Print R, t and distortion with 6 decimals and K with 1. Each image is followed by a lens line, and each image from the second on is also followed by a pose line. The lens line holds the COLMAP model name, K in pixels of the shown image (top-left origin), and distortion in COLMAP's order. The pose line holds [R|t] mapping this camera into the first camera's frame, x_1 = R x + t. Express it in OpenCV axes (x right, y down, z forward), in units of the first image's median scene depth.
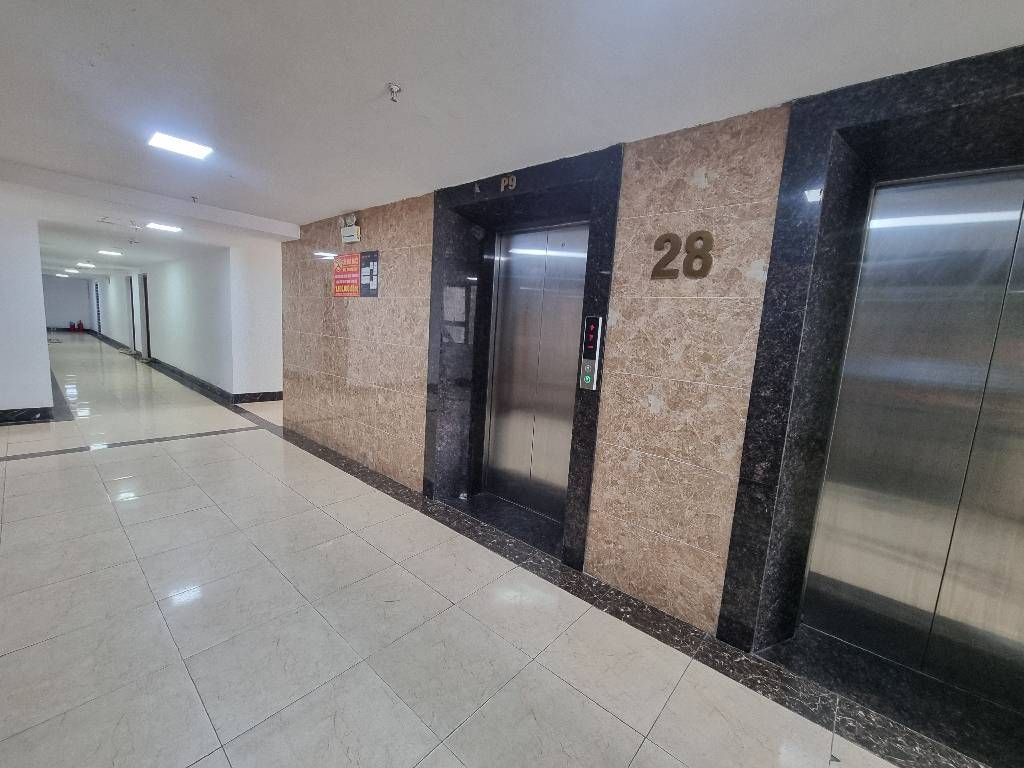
lens RADIAL K [[418.5, 0, 512.9], [0, 418.5, 383.9], [0, 0, 1]] dist [0.000991, -0.001944]
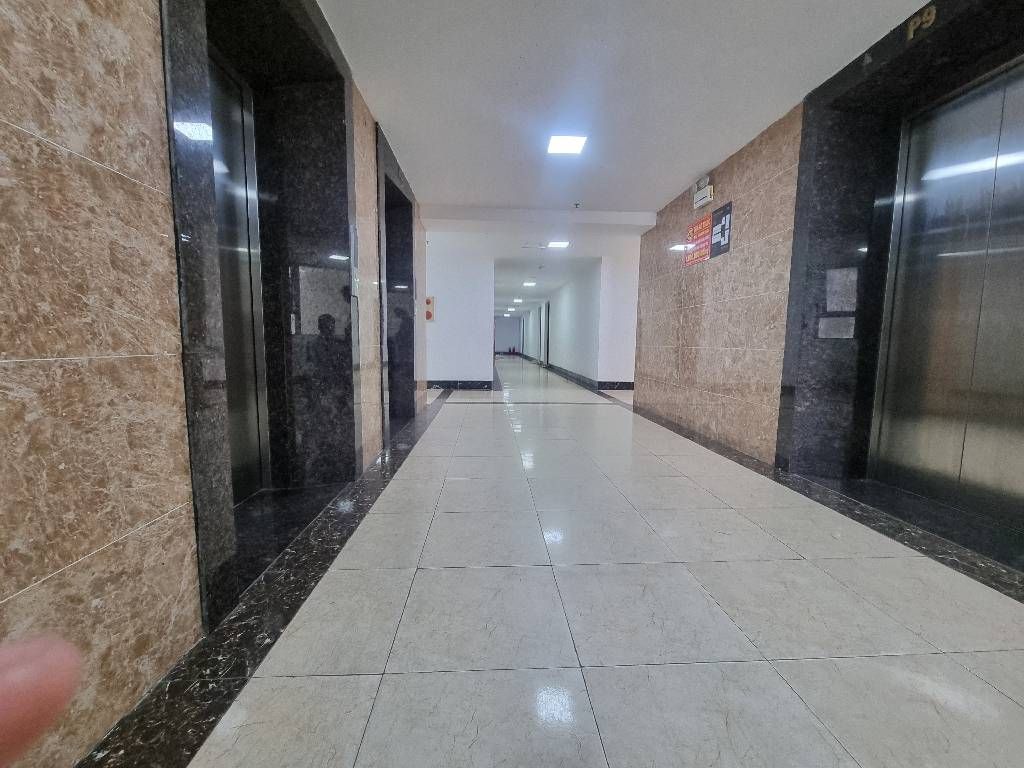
lens RADIAL K [[418.5, 0, 535.5], [0, 418.5, 386.7], [0, 0, 1]] dist [0.000991, -0.001944]
pose [[0.731937, 0.020177, -0.681074, 0.002296], [-0.057694, 0.997807, -0.032442, 0.143316], [0.678926, 0.063039, 0.731496, 0.043890]]
